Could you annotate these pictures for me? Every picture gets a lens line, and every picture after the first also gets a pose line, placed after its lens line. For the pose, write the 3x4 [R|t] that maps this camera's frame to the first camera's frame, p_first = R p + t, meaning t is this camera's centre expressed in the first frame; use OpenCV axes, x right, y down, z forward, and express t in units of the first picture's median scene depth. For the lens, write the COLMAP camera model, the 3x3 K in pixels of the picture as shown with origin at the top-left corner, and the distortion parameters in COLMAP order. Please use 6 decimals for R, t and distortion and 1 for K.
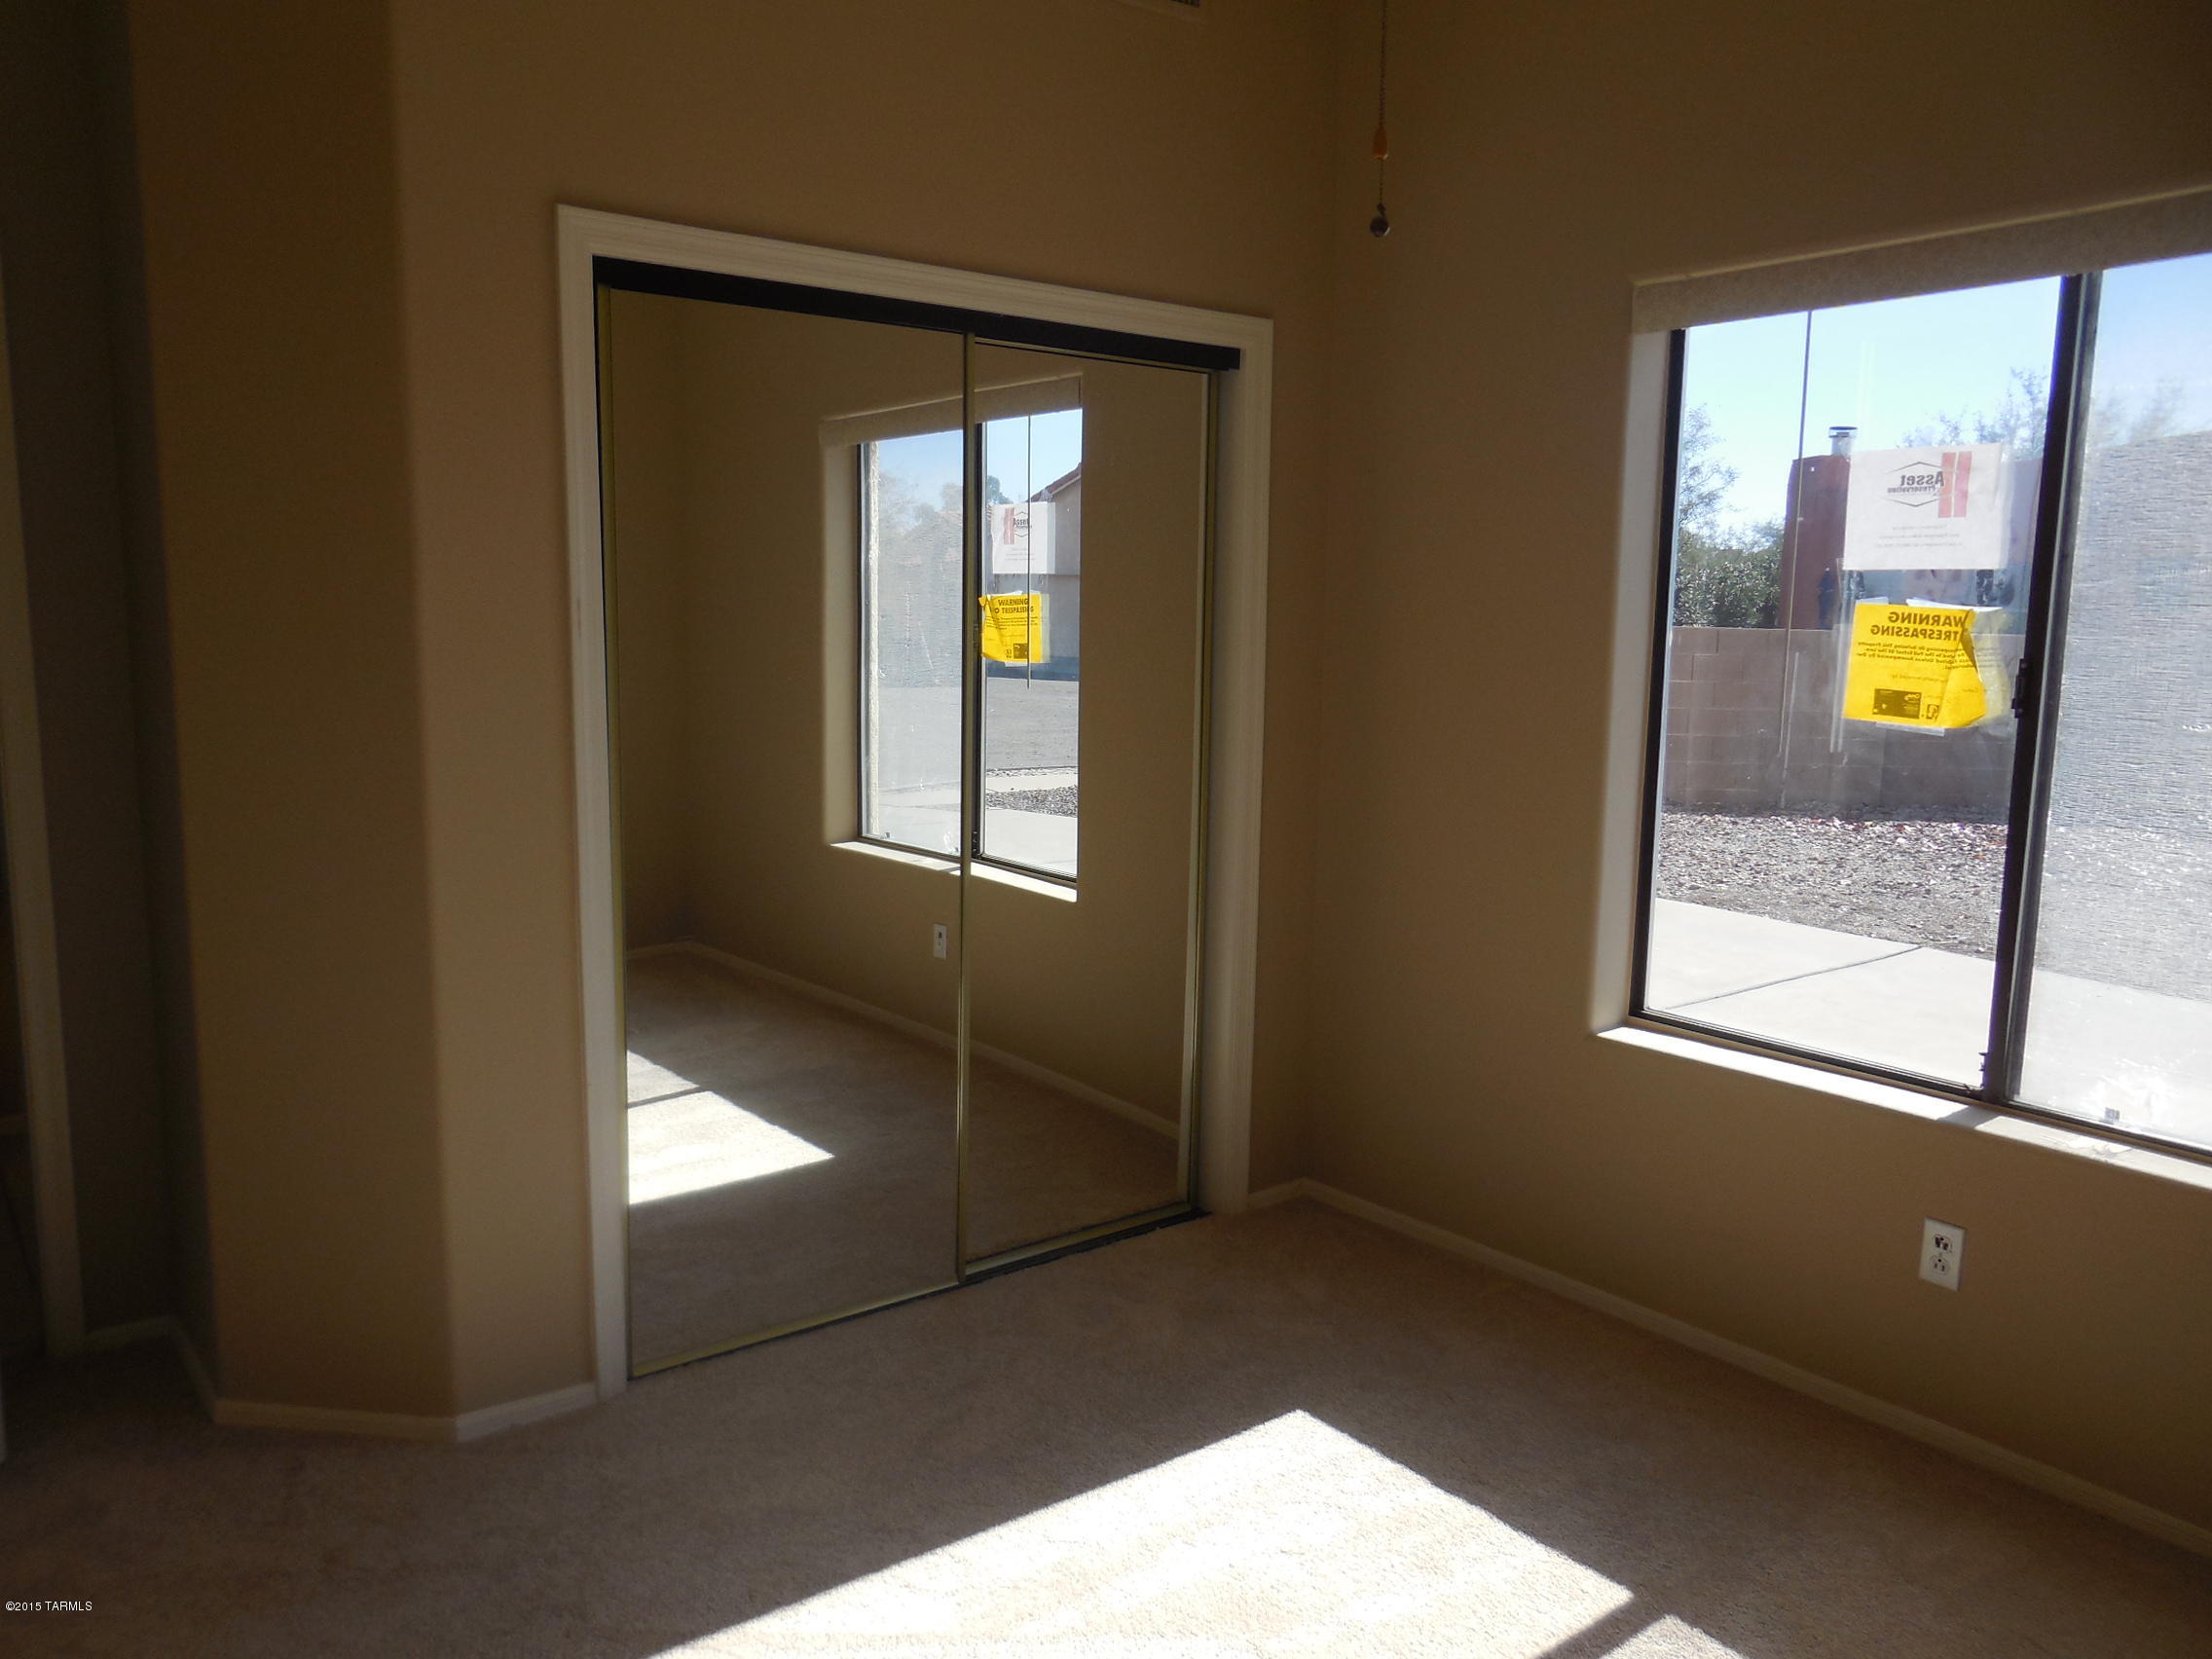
lens RADIAL K [[1604.2, 0, 1104.5], [0, 1604.2, 841.0], [0, 0, 1]] dist [-0.037553, 0.007497]
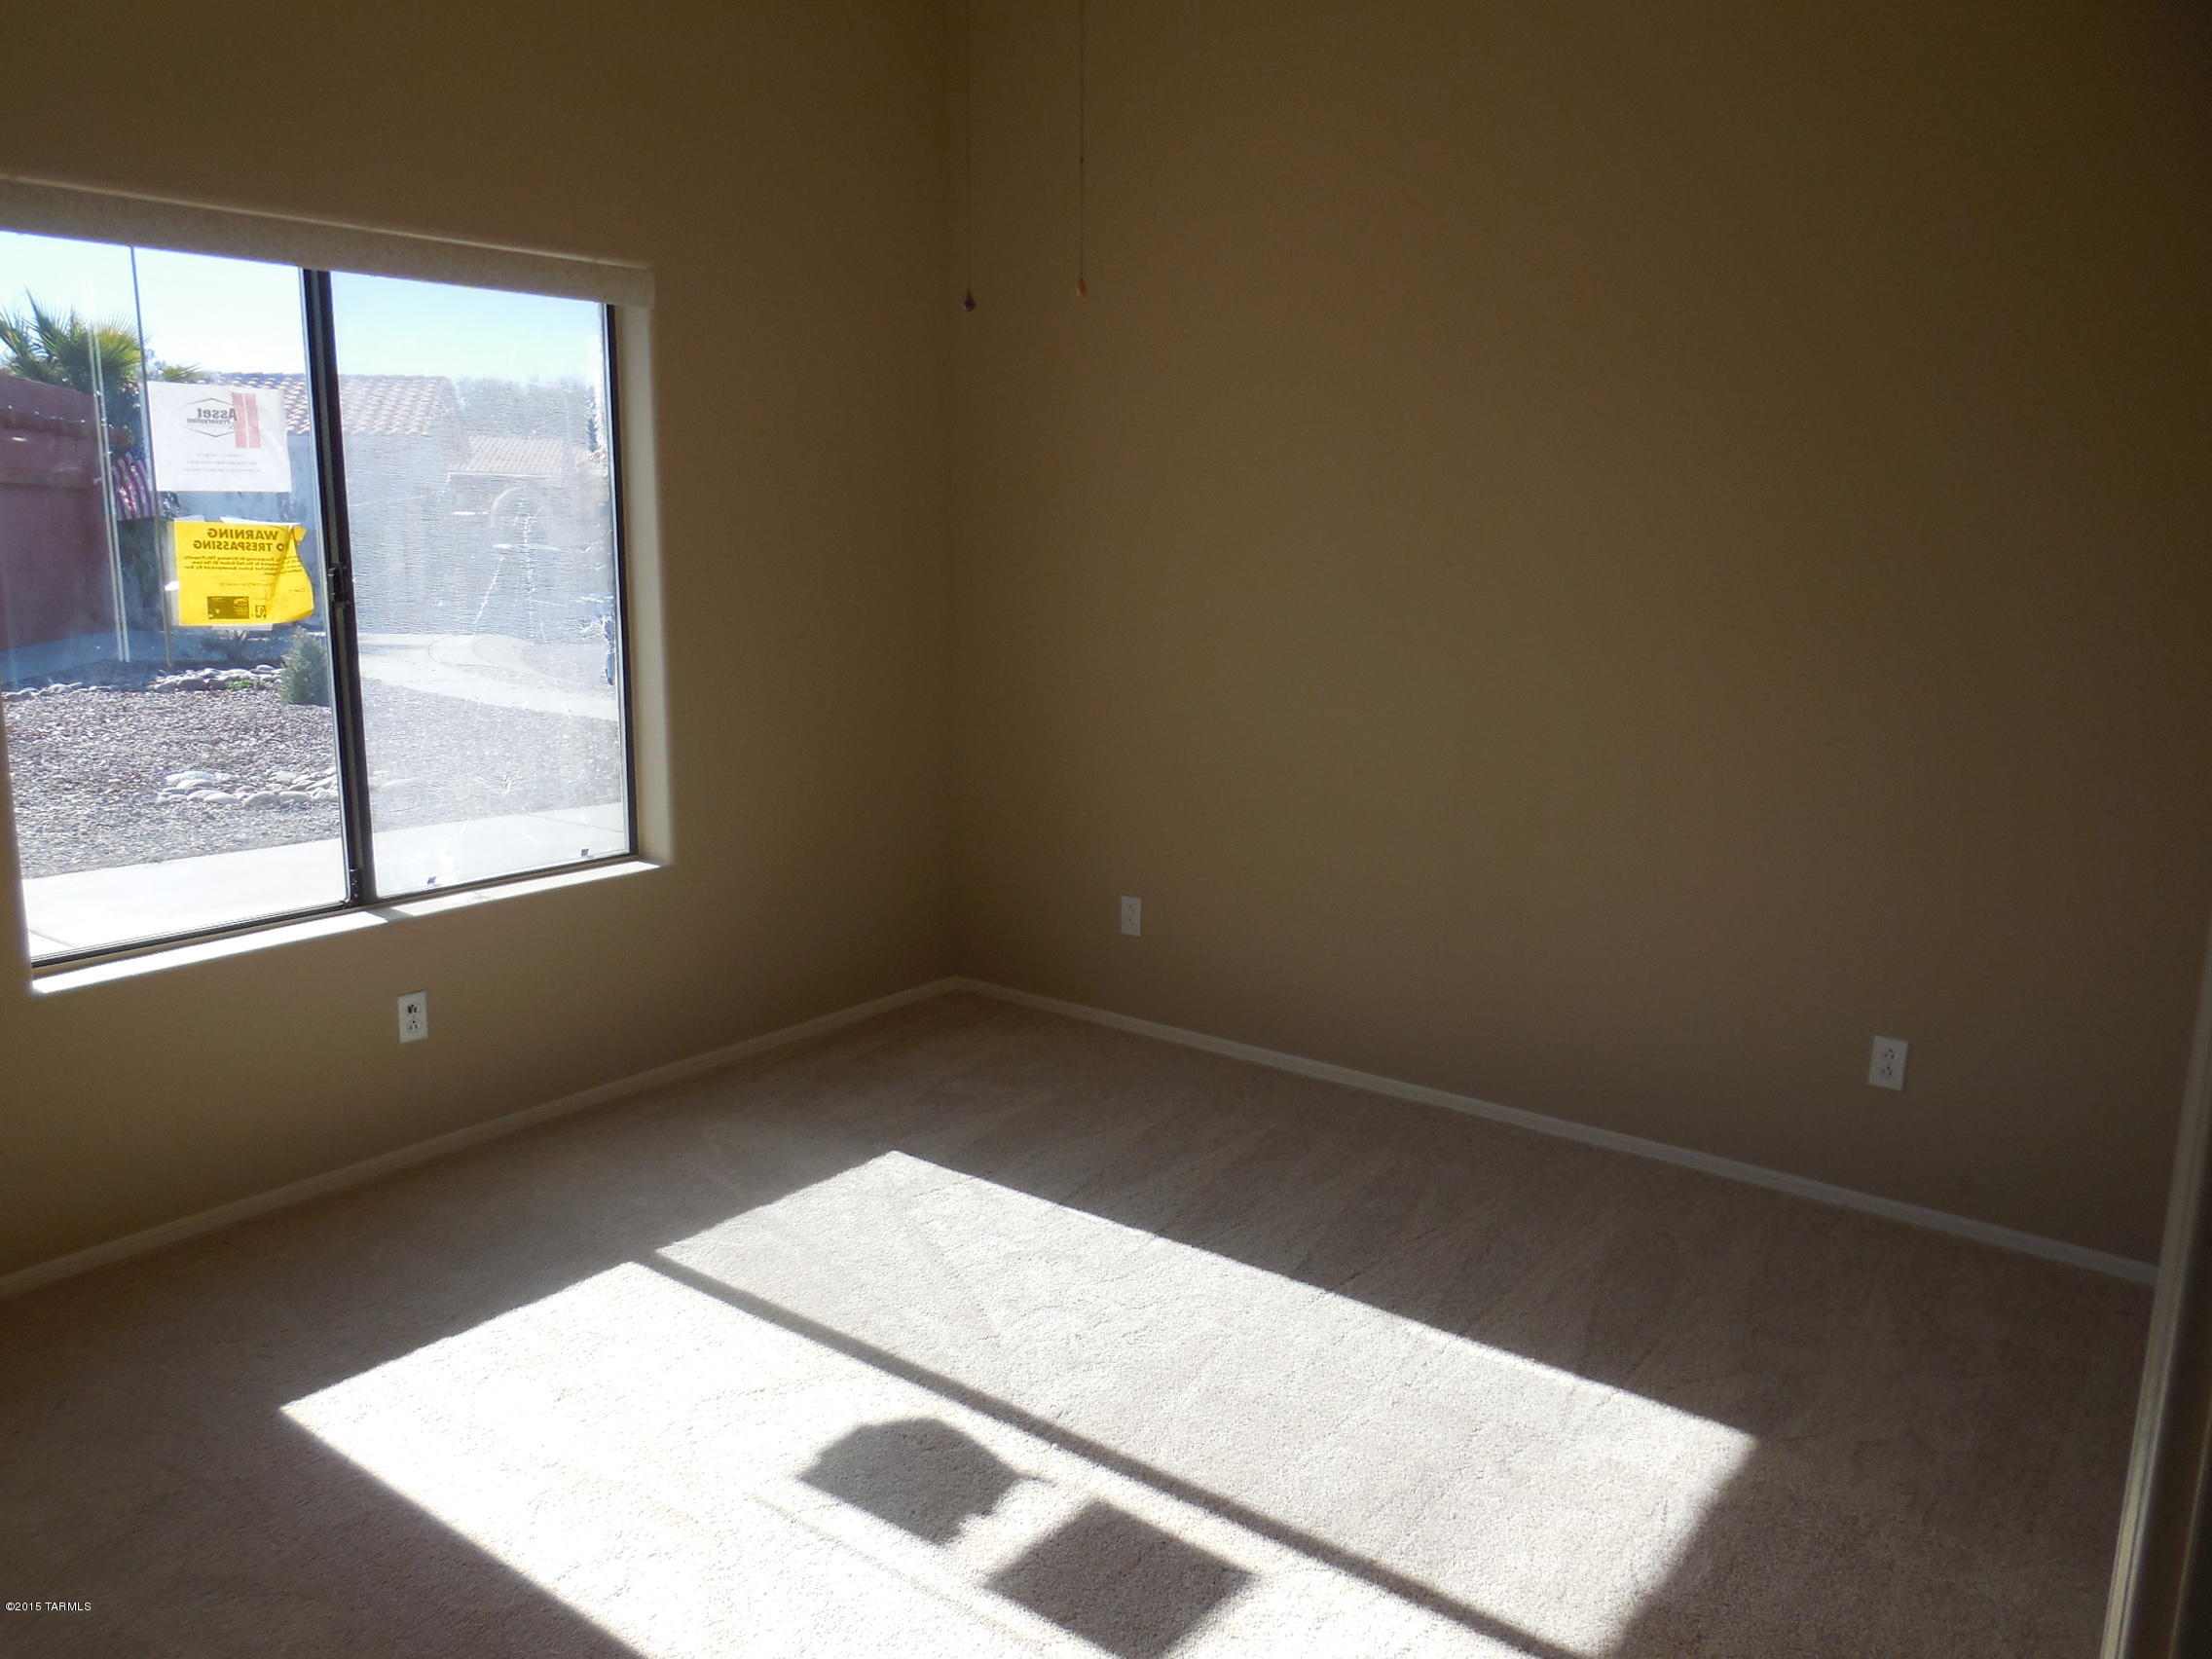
lens RADIAL K [[1604.2, 0, 1106.2], [0, 1604.2, 824.6], [0, 0, 1]] dist [-0.037553, 0.007497]
pose [[-0.284186, -0.184336, 0.940882, -0.819935], [0.134346, 0.964005, 0.229444, -0.115559], [-0.949310, 0.191609, -0.249192, 0.725220]]
